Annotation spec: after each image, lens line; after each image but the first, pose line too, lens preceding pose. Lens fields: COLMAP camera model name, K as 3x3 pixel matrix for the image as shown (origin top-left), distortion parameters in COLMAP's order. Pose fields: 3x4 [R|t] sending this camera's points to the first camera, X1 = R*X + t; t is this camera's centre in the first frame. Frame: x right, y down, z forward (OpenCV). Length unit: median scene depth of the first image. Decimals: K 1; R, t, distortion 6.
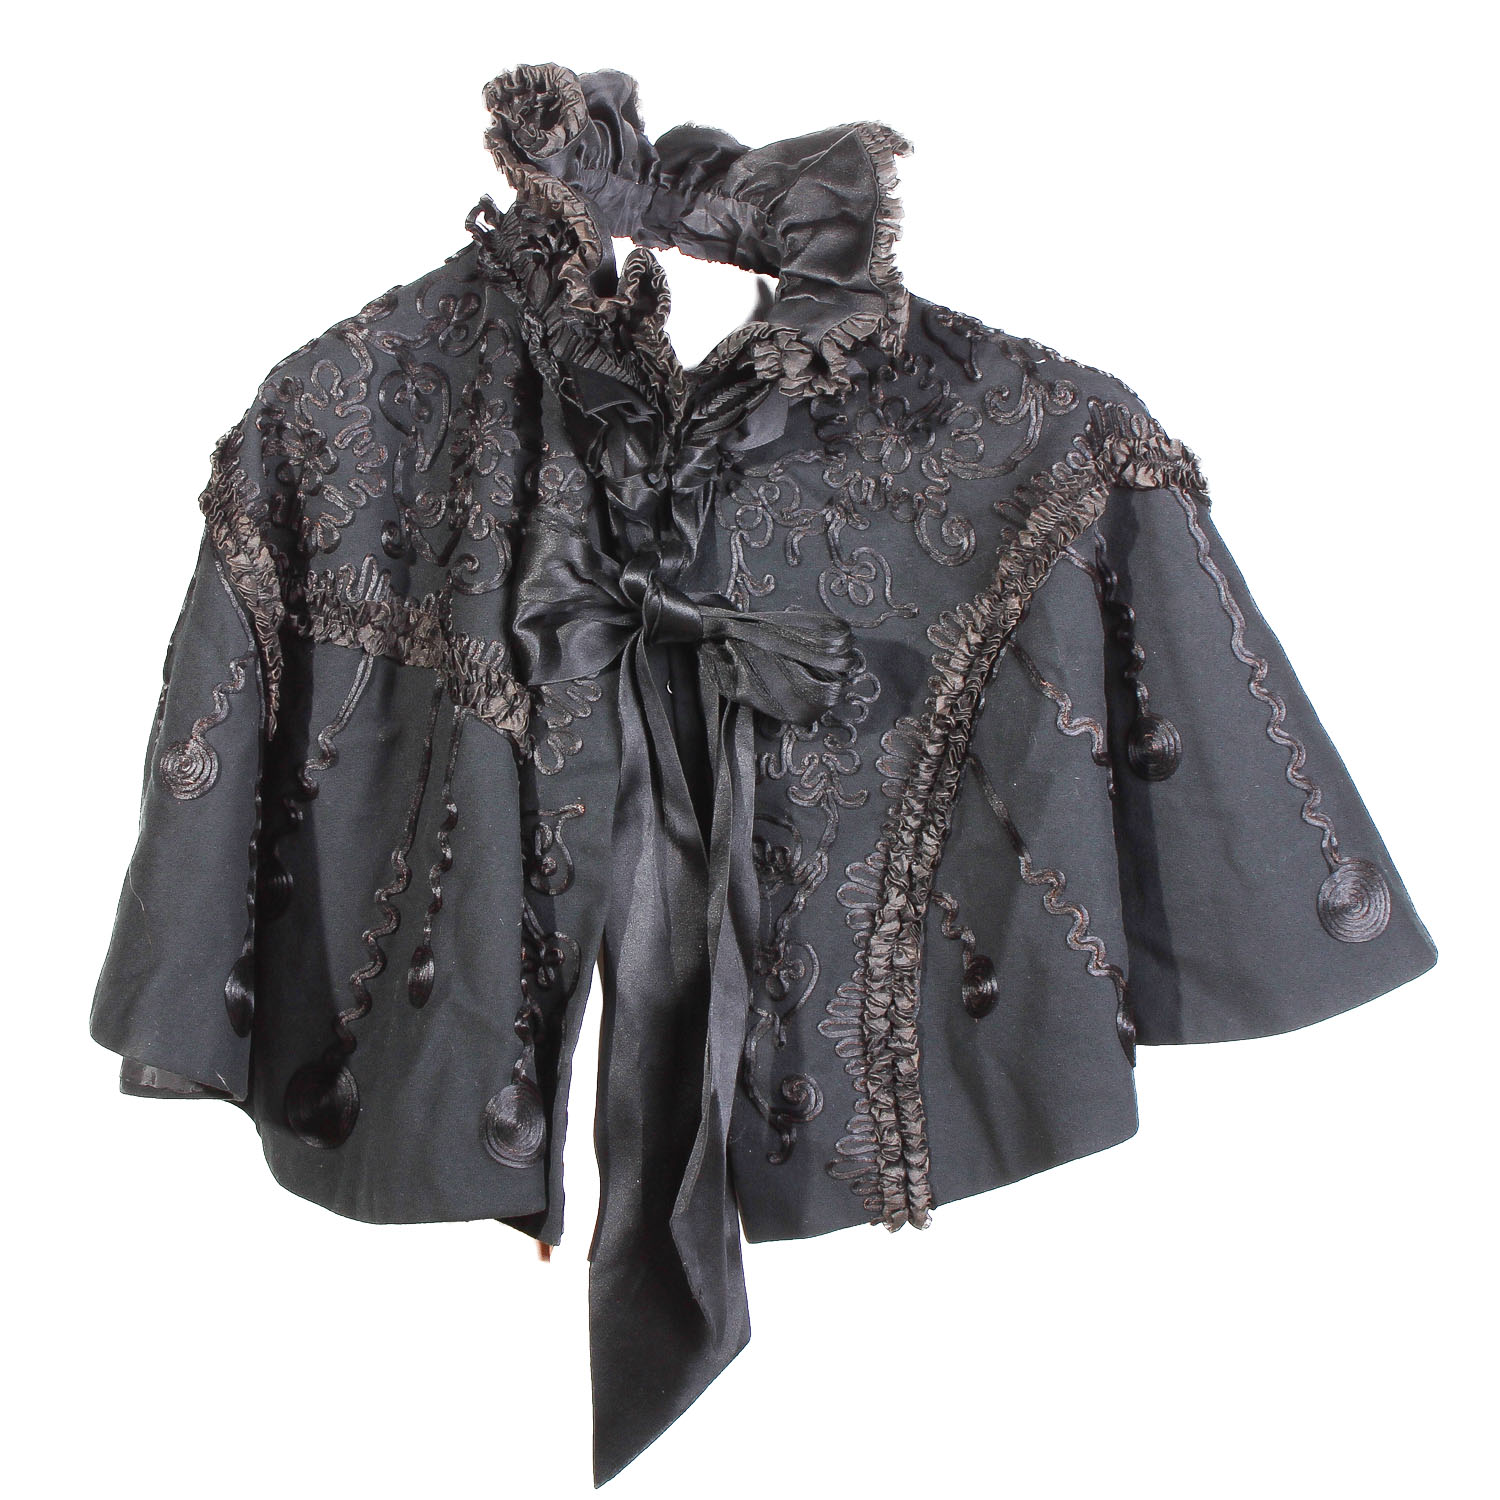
lens RADIAL K [[2803.4, 0, 748.4], [0, 2803.4, 744.1], [0, 0, 1]] dist [-0.026619, 0.000000]
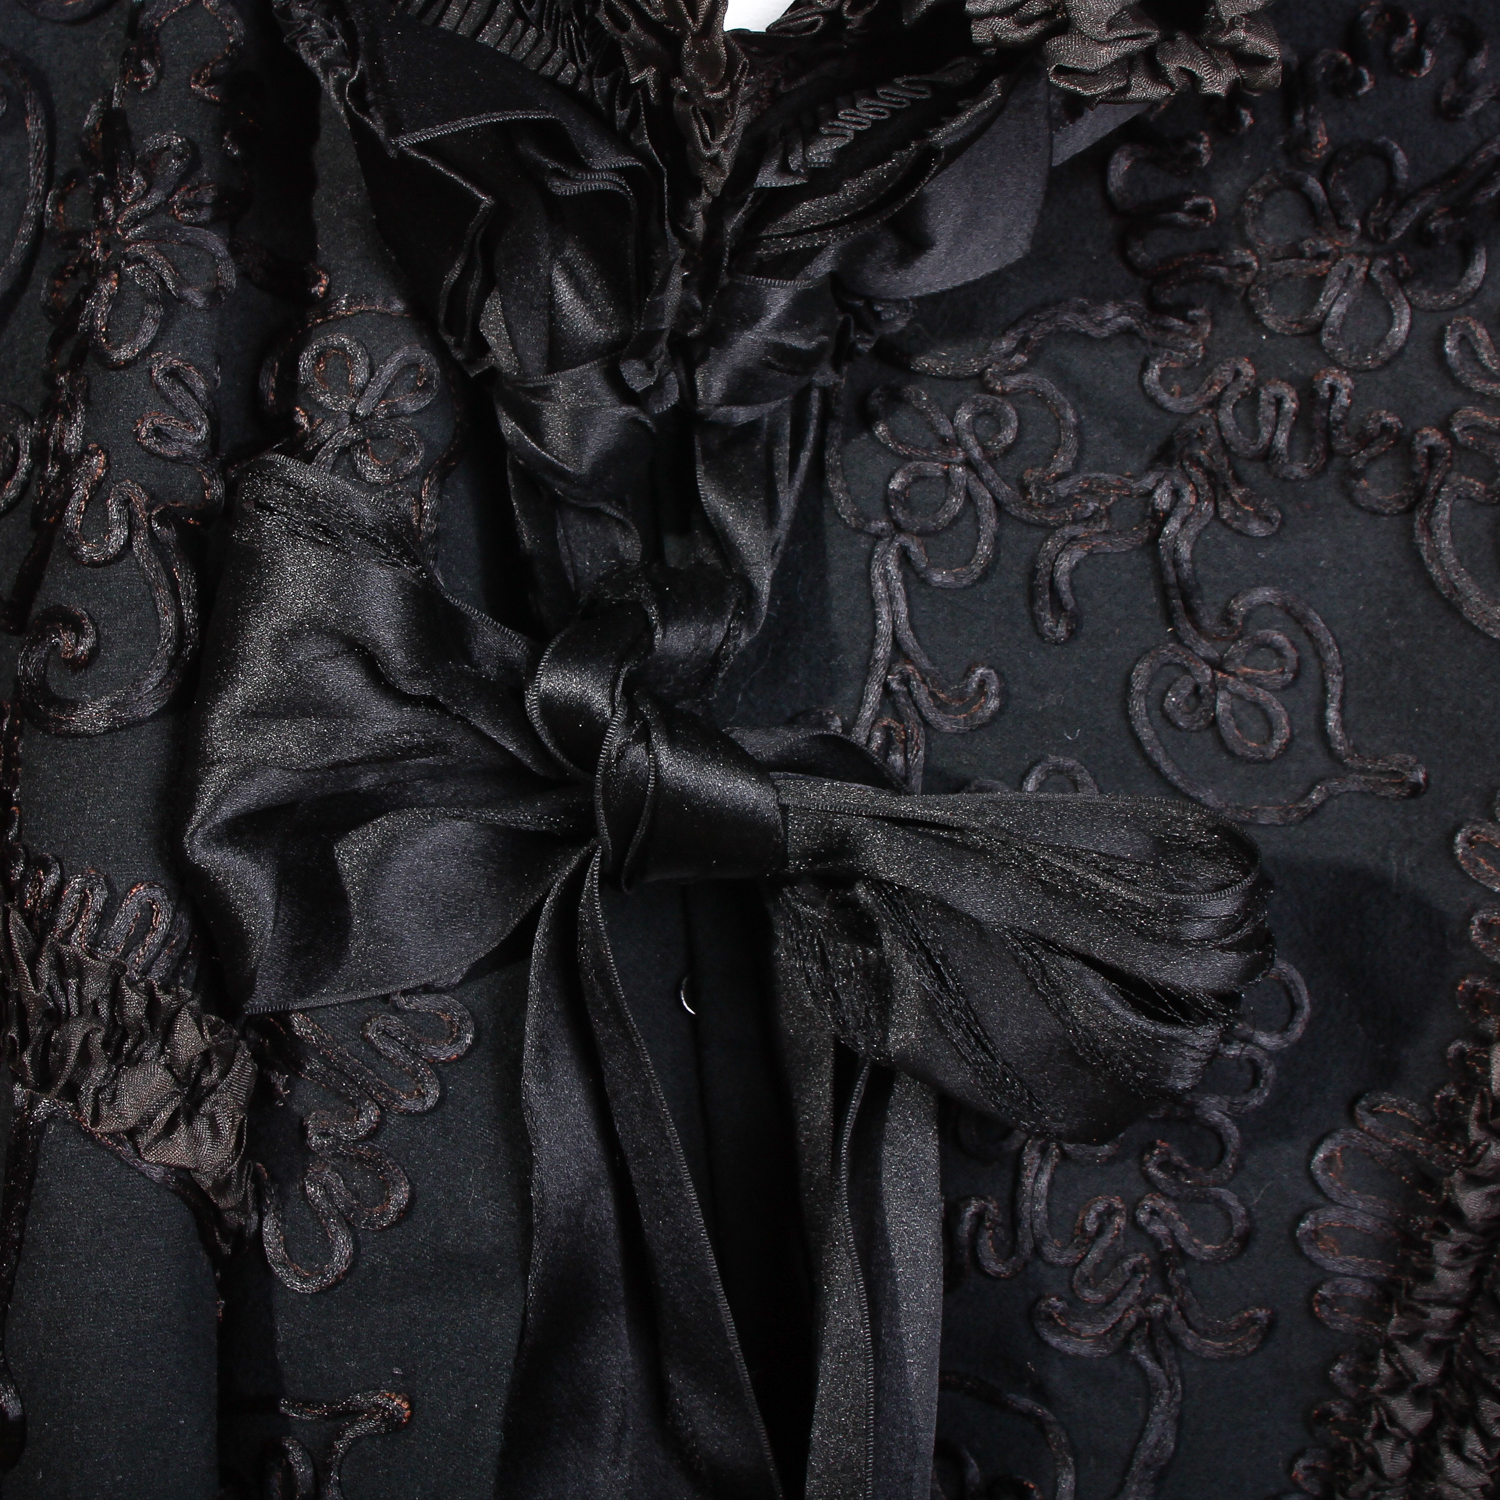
lens RADIAL K [[2803.4, 0, 756.2], [0, 2803.4, 756.6], [0, 0, 1]] dist [-0.026619, 0.000000]
pose [[0.999601, 0.008499, -0.026944, -0.011018], [-0.007909, 0.999728, 0.021955, -0.057822], [0.027123, -0.021734, 0.999396, 0.672249]]
